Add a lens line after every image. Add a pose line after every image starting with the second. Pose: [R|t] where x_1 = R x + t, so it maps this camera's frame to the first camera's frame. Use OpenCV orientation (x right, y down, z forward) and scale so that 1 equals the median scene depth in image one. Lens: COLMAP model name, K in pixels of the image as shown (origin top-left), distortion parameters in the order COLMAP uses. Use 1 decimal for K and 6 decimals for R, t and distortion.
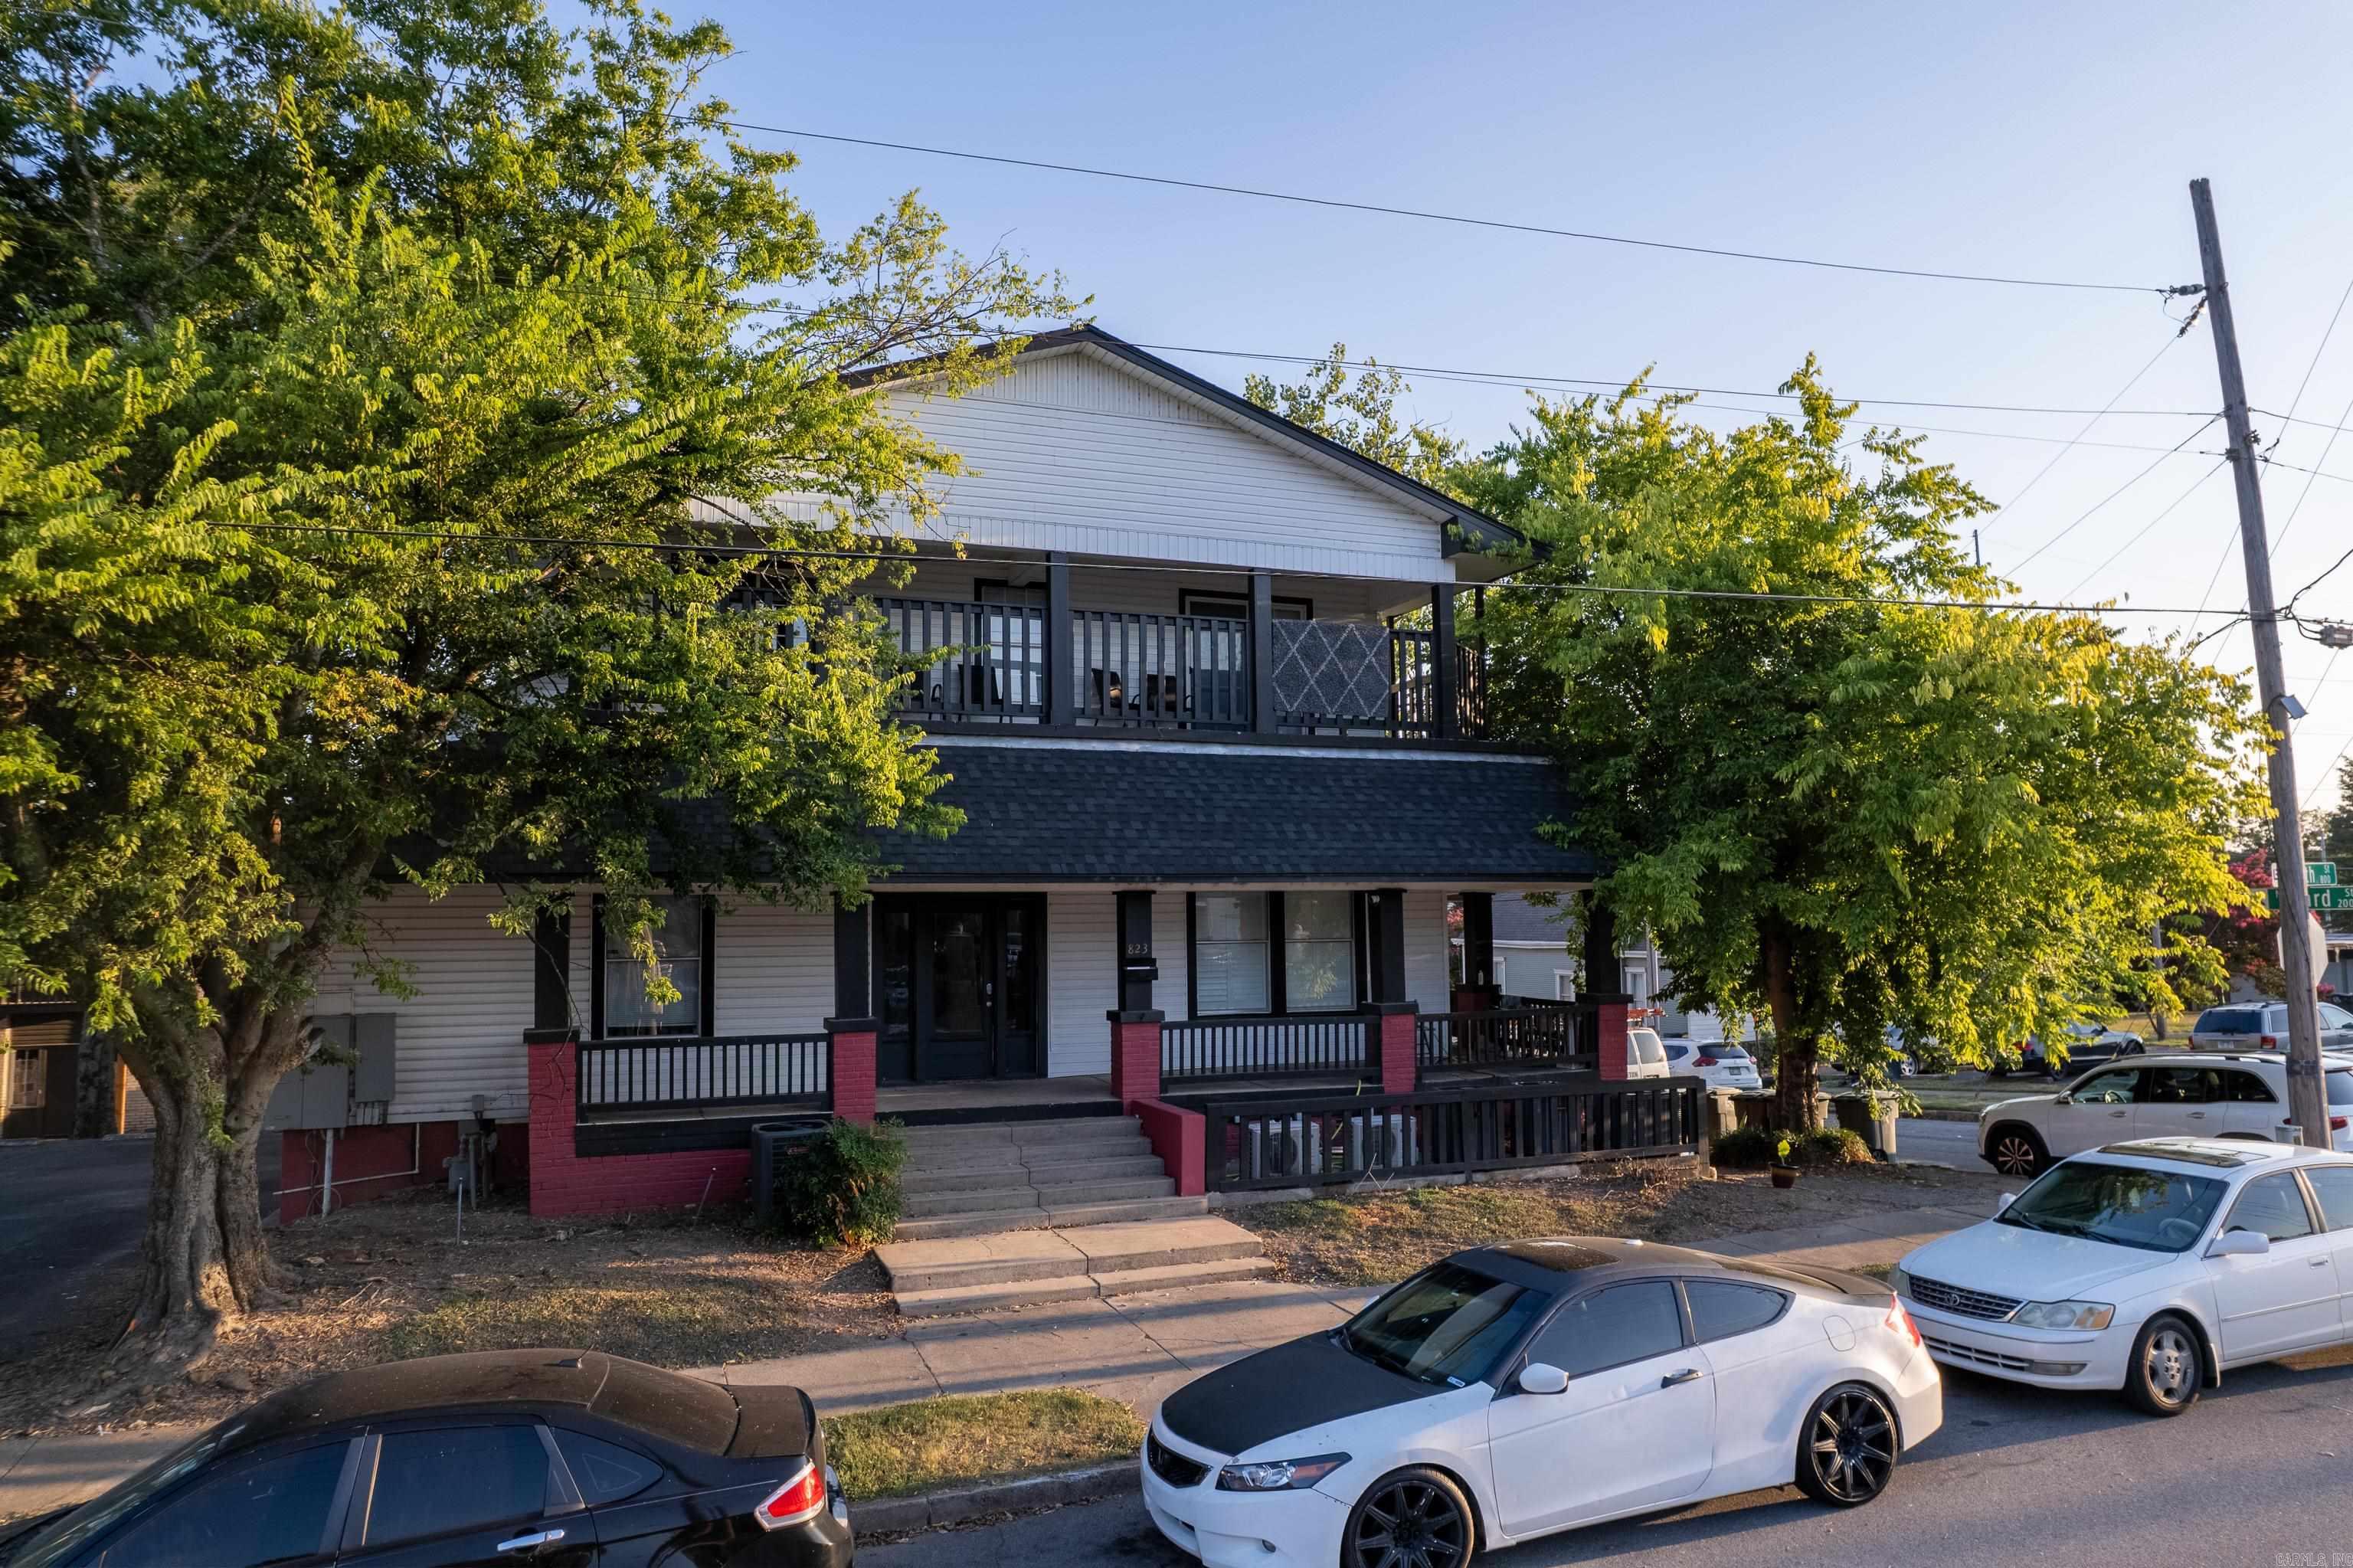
lens RADIAL K [[1507.4, 0, 1296.1], [0, 1507.4, 727.4], [0, 0, 1]] dist [-0.047680, 0.055659]
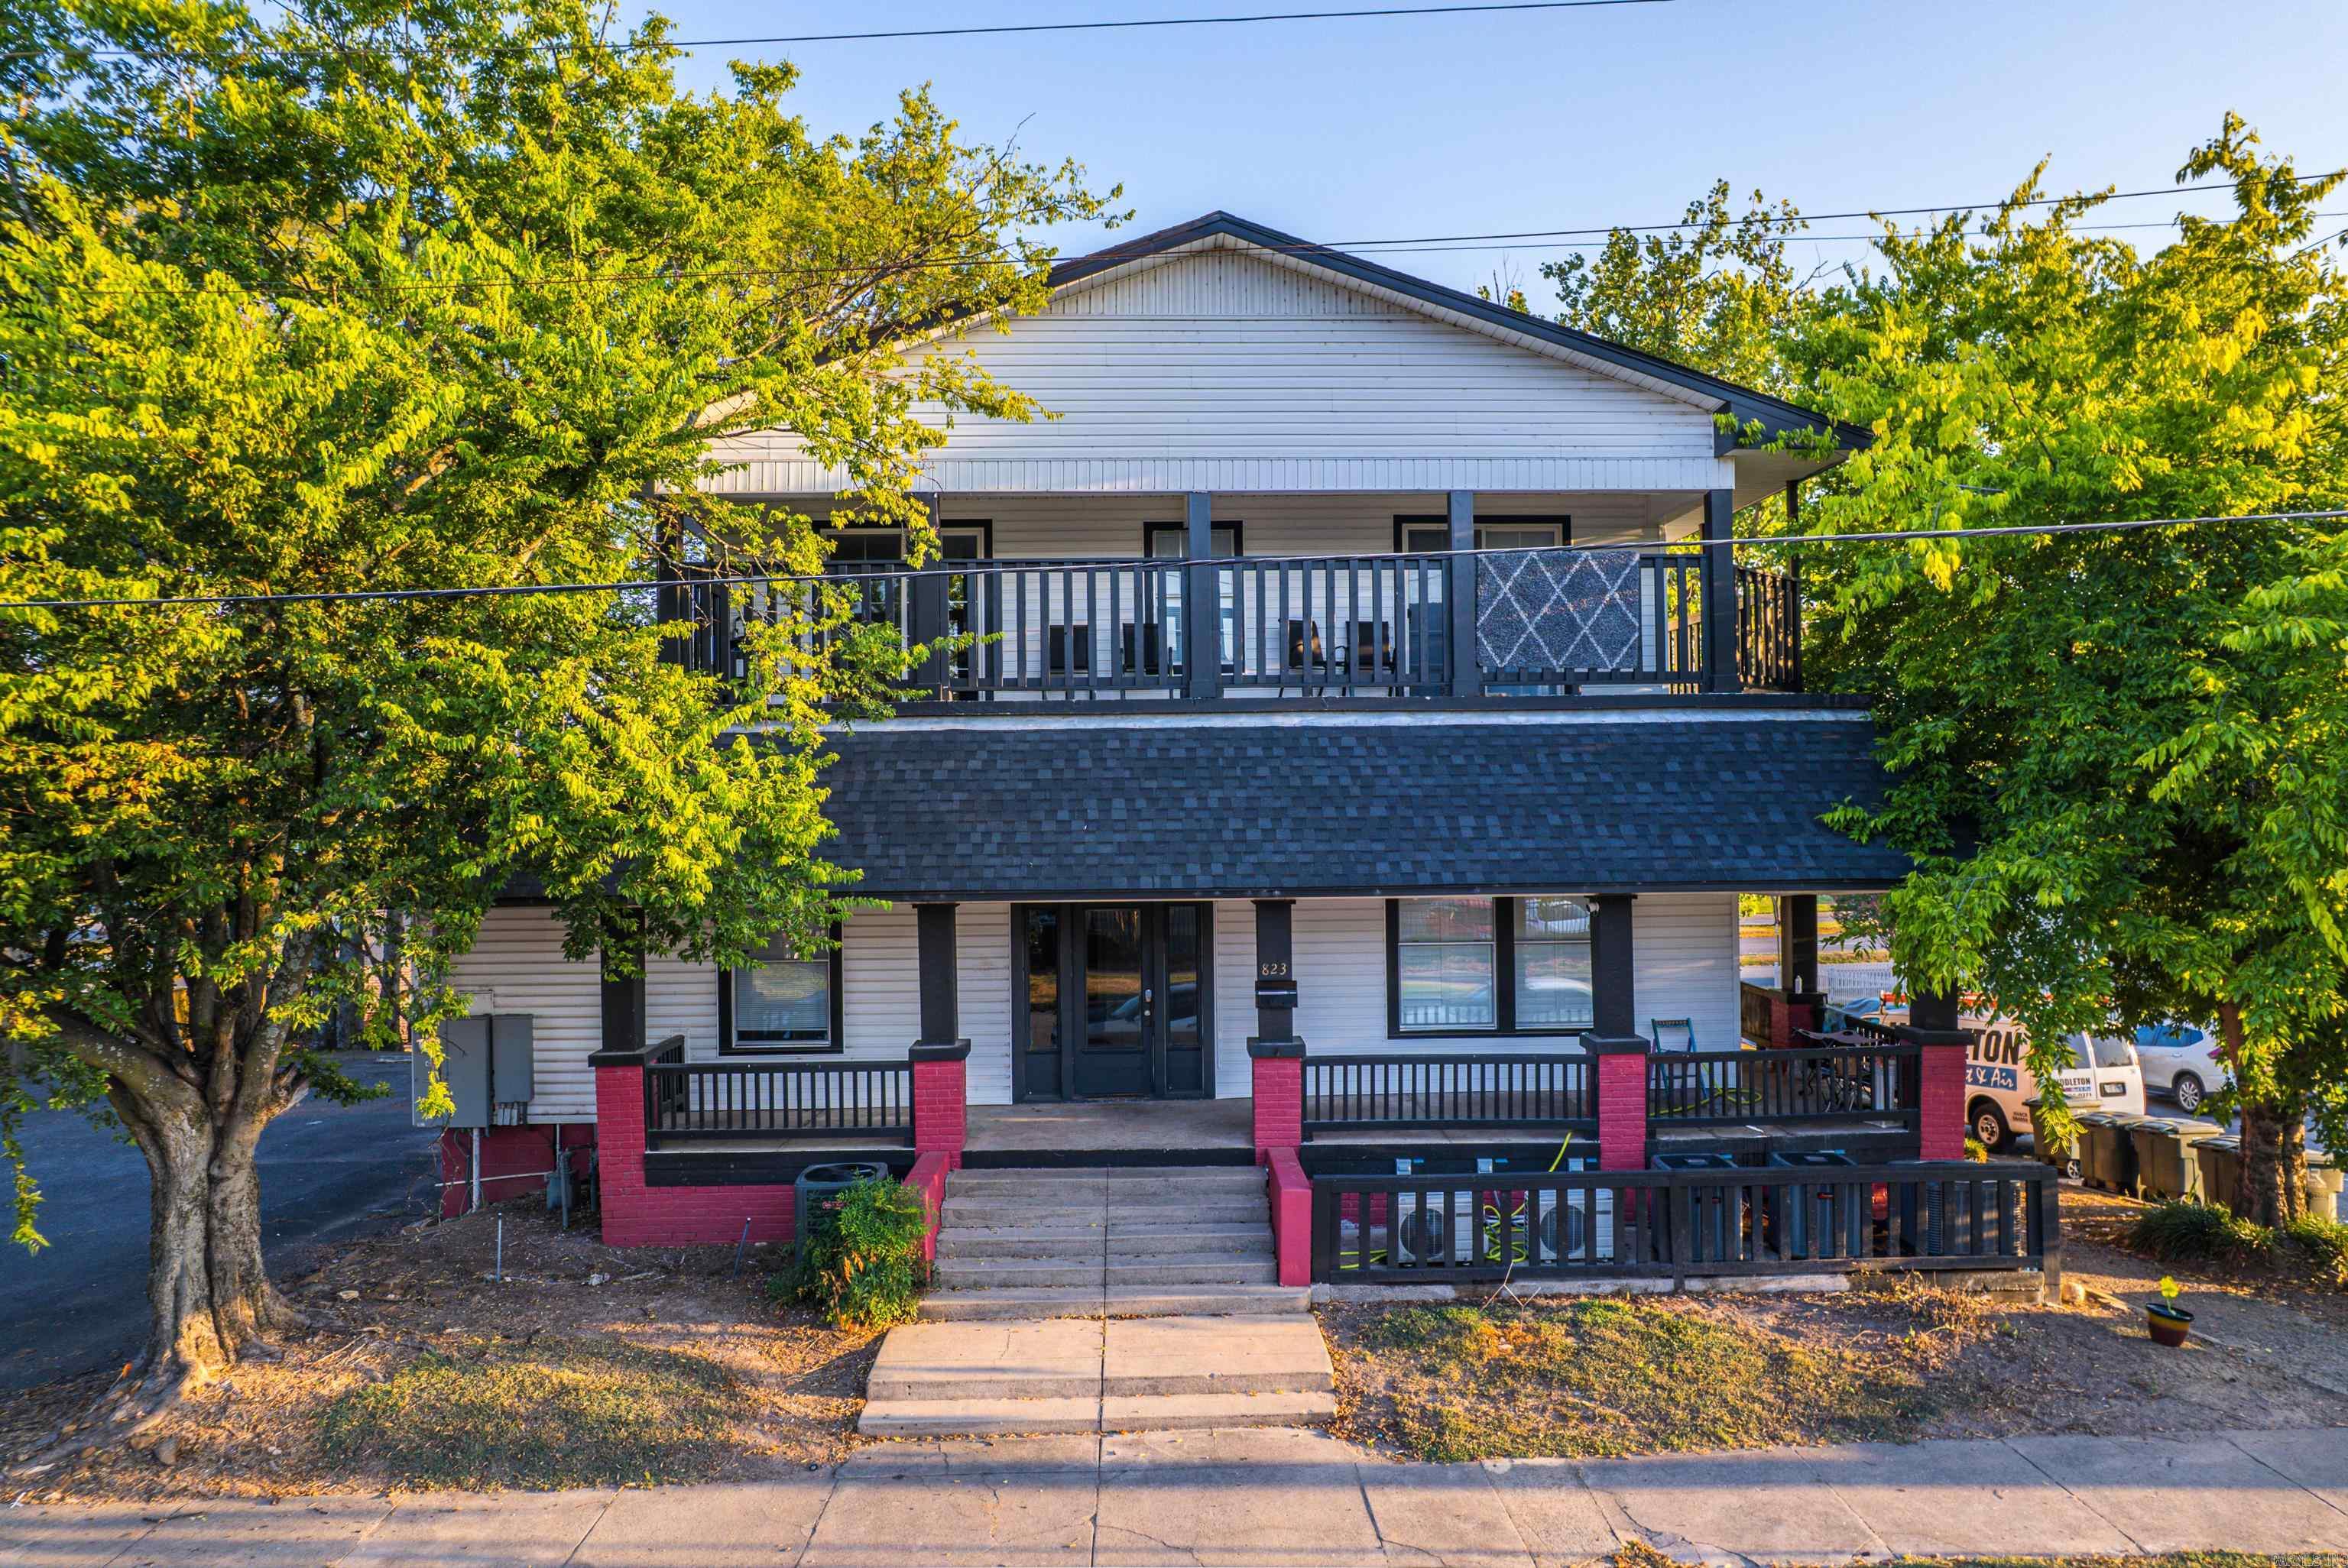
lens RADIAL K [[1504.0, 0, 1293.3], [0, 1504.0, 727.5], [0, 0, 1]] dist [-0.047680, 0.055659]
pose [[0.932266, -0.008599, -0.361673, 0.203357], [0.039159, 0.996242, 0.077251, -0.049898], [0.359649, -0.086181, 0.929099, 0.233985]]
